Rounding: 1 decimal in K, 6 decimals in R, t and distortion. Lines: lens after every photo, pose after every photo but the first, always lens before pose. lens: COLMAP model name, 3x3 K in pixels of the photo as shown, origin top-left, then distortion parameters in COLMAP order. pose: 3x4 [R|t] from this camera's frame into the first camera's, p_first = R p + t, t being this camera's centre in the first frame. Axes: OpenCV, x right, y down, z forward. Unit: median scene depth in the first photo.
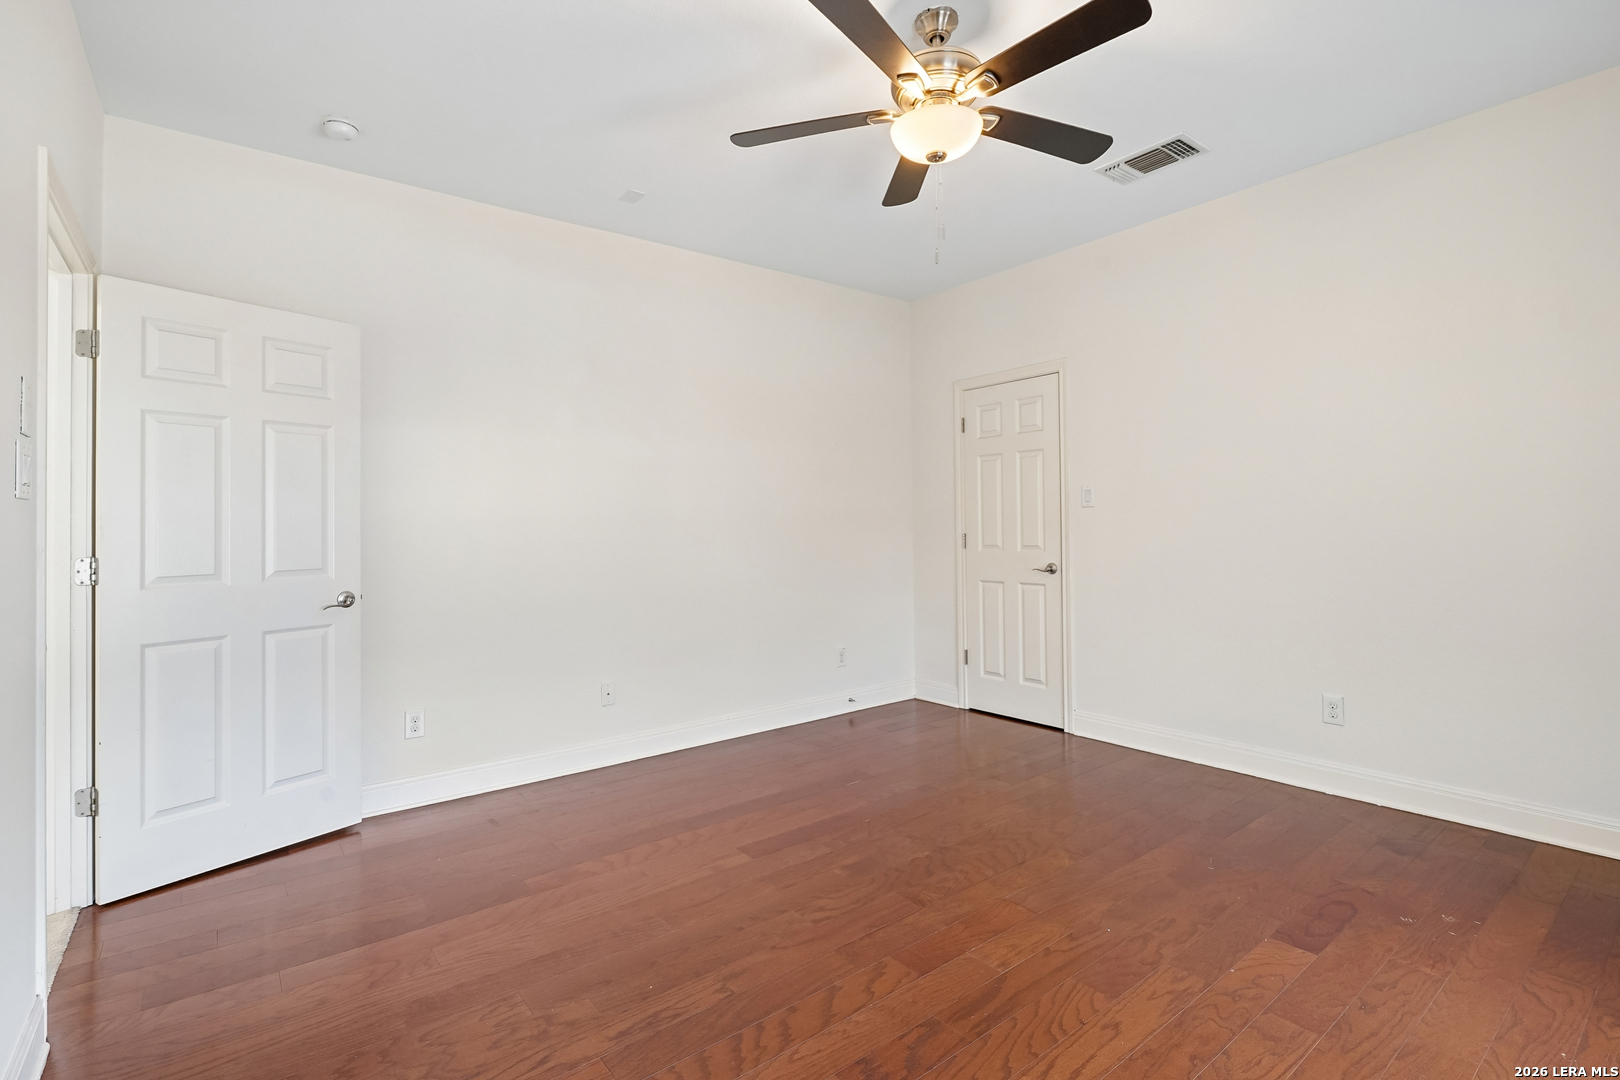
lens RADIAL K [[736.7, 0, 812.4], [0, 736.7, 529.9], [0, 0, 1]] dist [-0.002634, -0.000906]
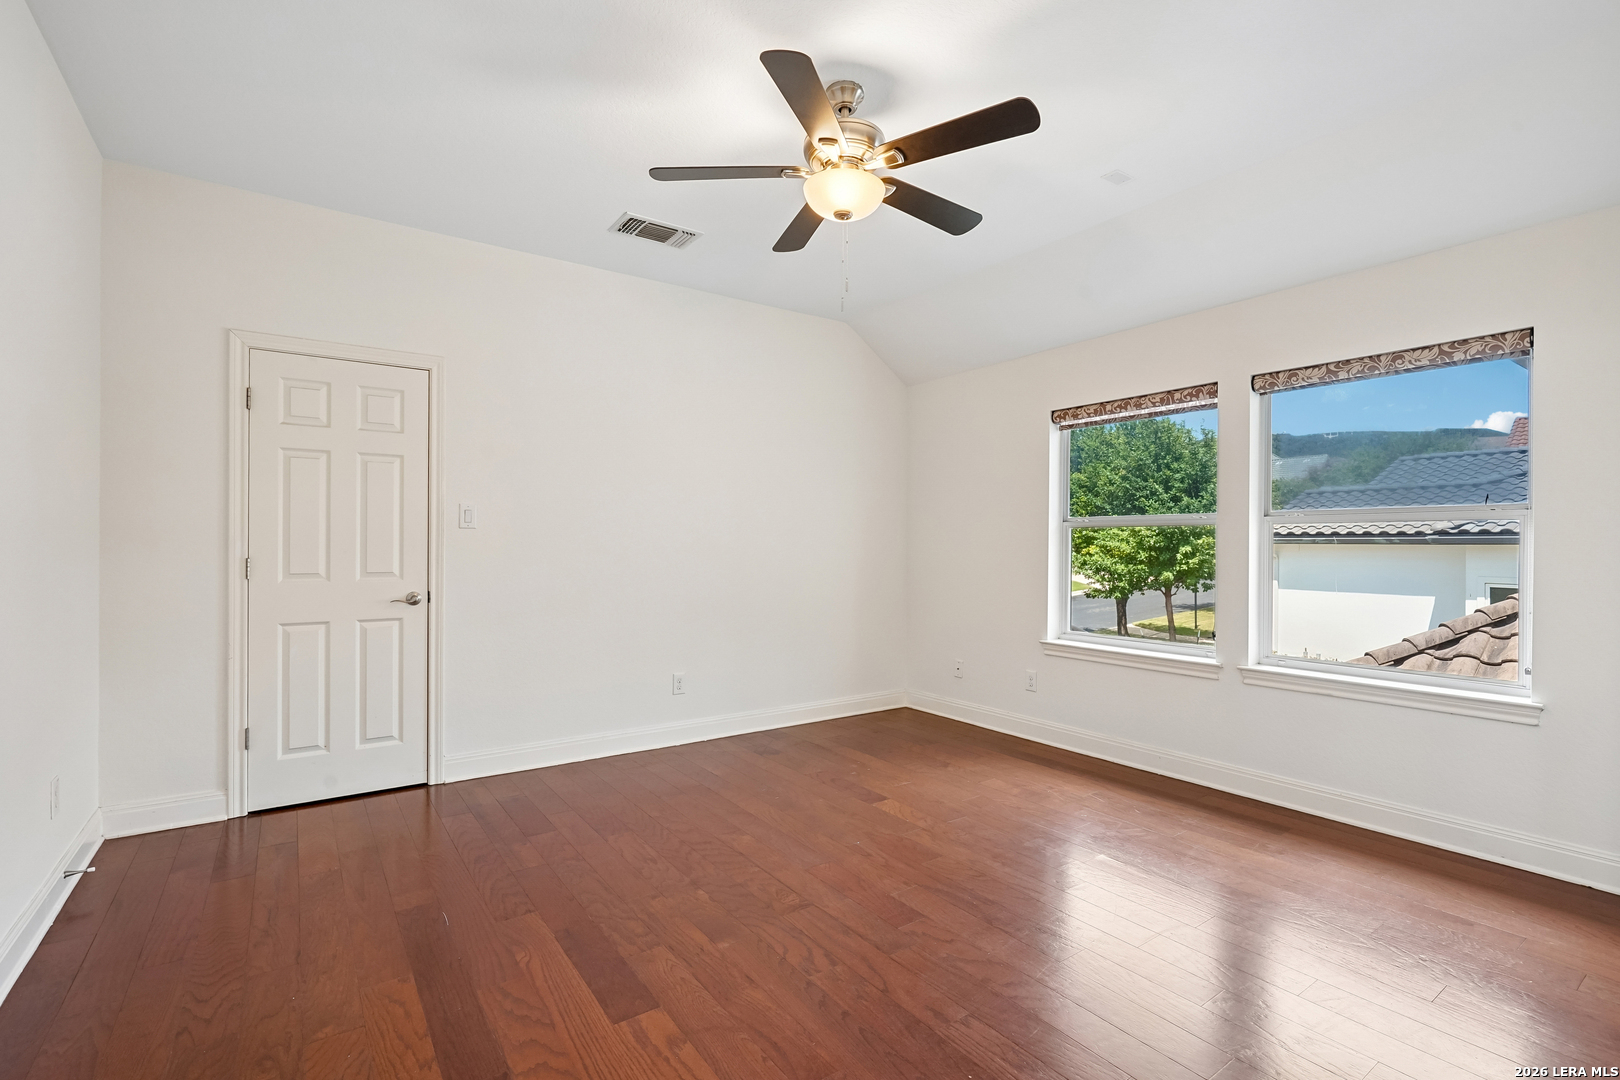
lens RADIAL K [[736.7, 0, 801.2], [0, 736.7, 545.1], [0, 0, 1]] dist [-0.002634, -0.000906]
pose [[0.064681, 0.011187, 0.997843, -0.667997], [-0.006428, 0.999921, -0.010794, -0.003650], [-0.997885, -0.005716, 0.064747, 0.678384]]
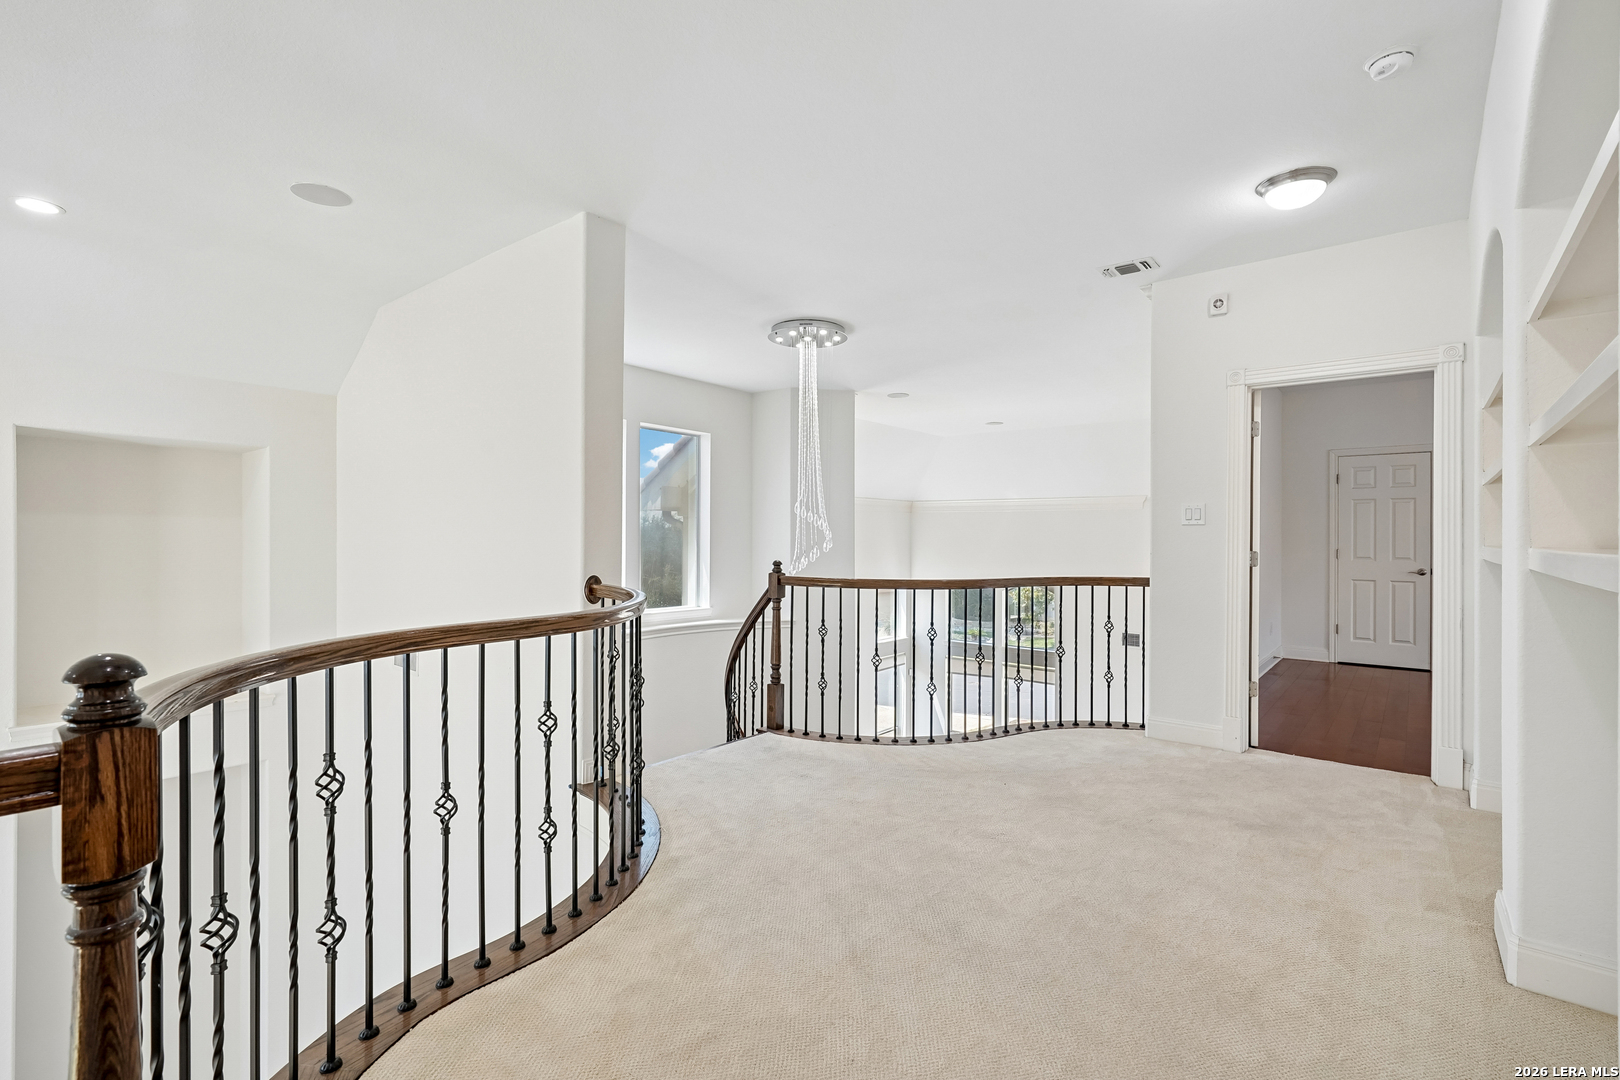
lens RADIAL K [[736.7, 0, 807.3], [0, 736.7, 536.4], [0, 0, 1]] dist [-0.002634, -0.000906]
pose [[0.978226, 0.012323, 0.207177, -1.827447], [-0.012867, 0.999916, 0.001282, -0.014552], [-0.207143, -0.003920, 0.978303, -0.423071]]
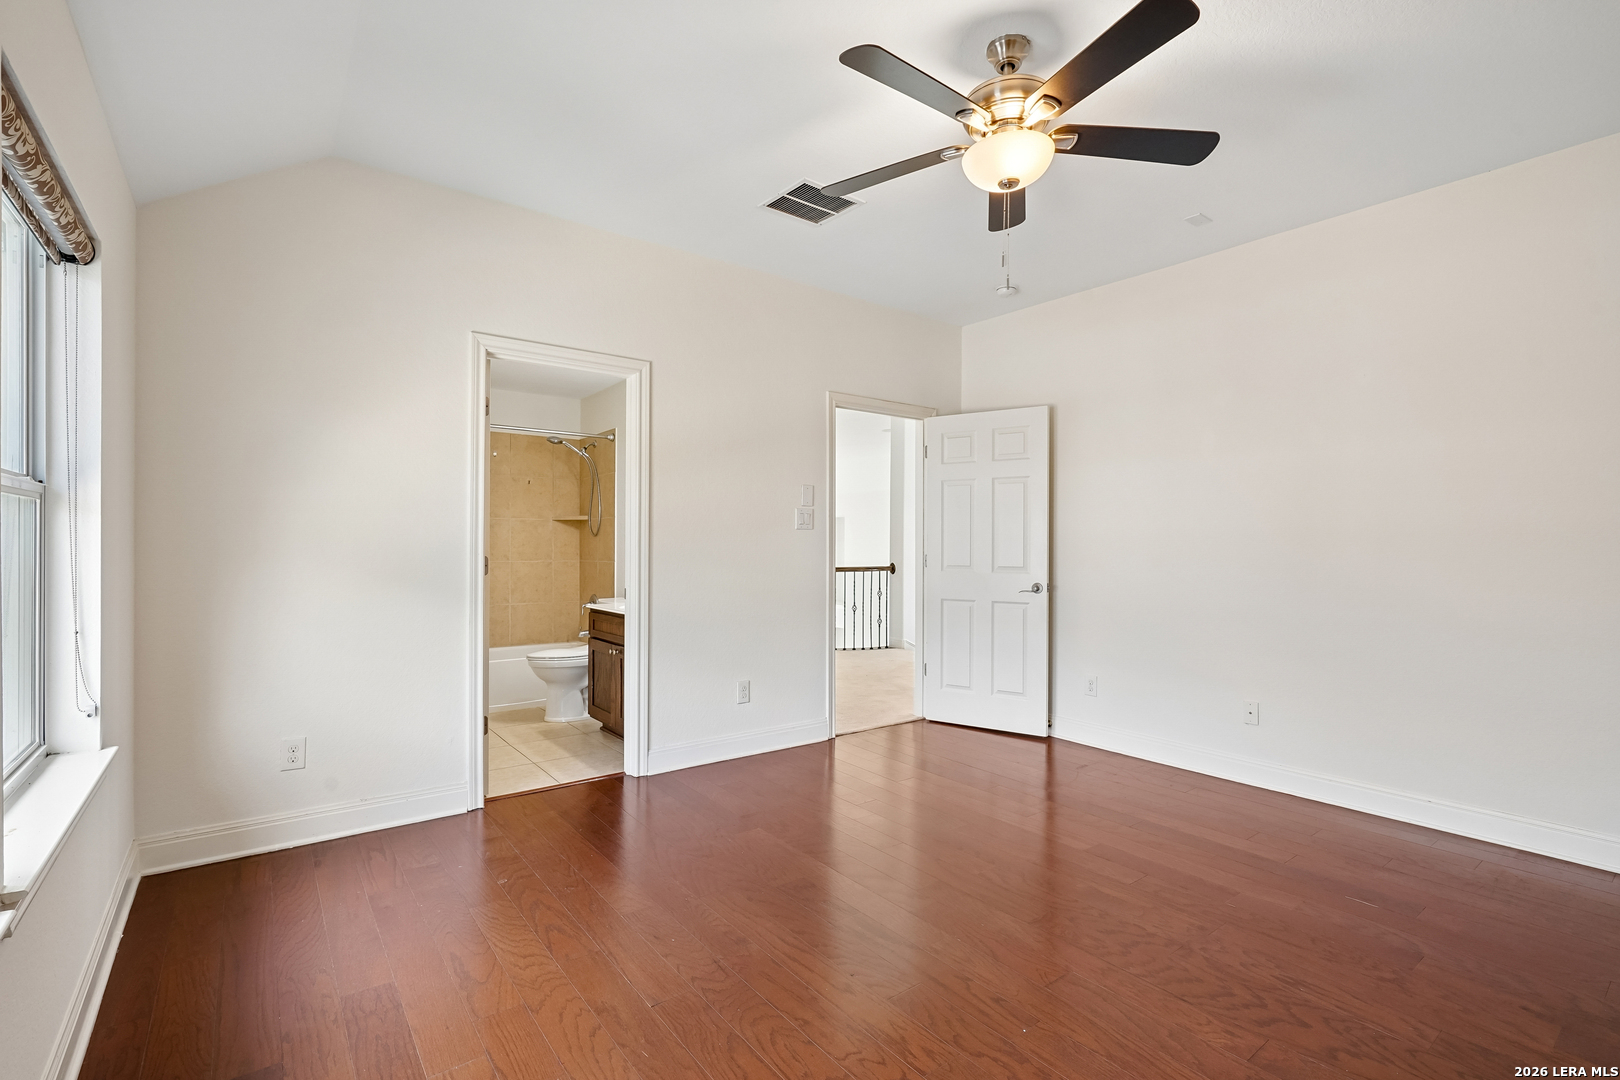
lens RADIAL K [[736.7, 0, 824.3], [0, 736.7, 545.2], [0, 0, 1]] dist [-0.002634, -0.000906]
pose [[-0.007511, 0.008590, -0.999935, 0.819764], [-0.002556, 0.999960, 0.008609, -0.003991], [0.999969, 0.002620, -0.007489, 0.523515]]
